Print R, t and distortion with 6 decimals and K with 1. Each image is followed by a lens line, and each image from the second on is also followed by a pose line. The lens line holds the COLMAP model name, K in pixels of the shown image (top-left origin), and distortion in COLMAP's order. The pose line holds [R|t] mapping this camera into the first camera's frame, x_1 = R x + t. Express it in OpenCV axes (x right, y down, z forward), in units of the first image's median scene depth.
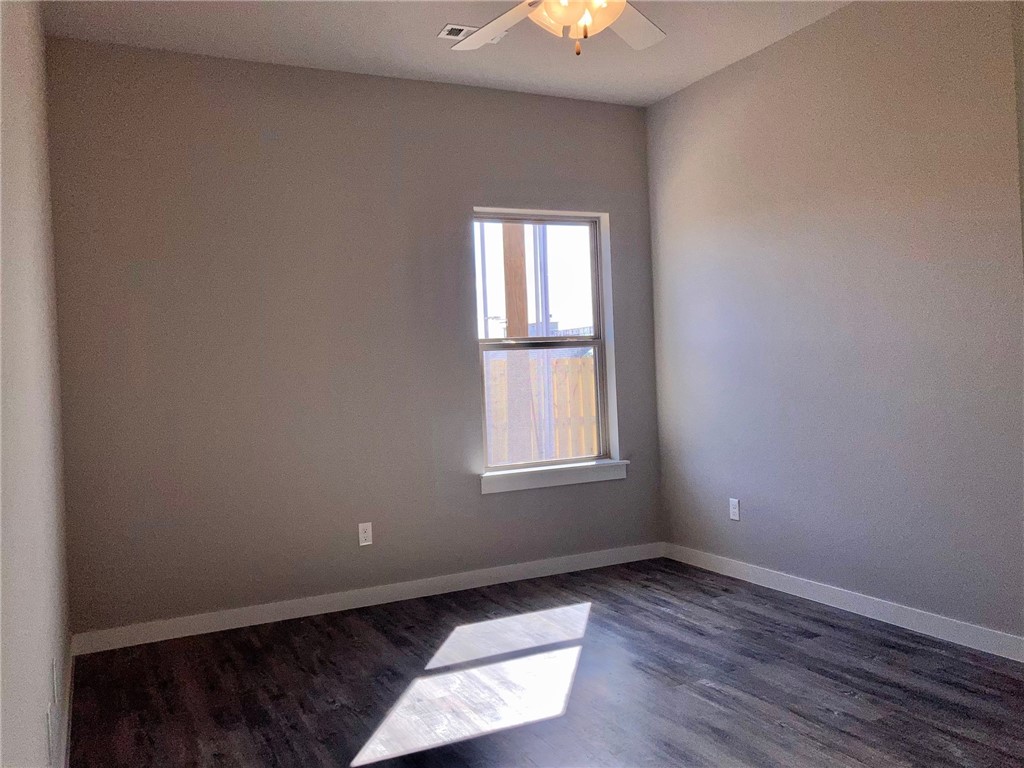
lens RADIAL K [[872.3, 0, 512.0], [0, 872.3, 384.0], [0, 0, 1]] dist [0.021851, -0.008409]
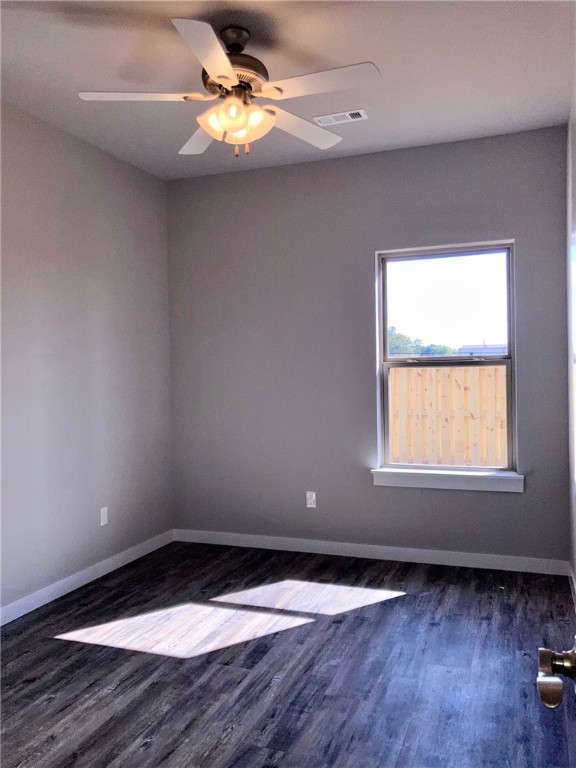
lens RADIAL K [[636.3, 0, 288.0], [0, 636.3, 384.0], [0, 0, 1]] dist [0.025655, -0.000047]
pose [[0.703610, 0.045230, -0.709145, 0.479202], [-0.042439, 0.998866, 0.021601, -0.026706], [0.709318, 0.014896, 0.704731, 0.267806]]
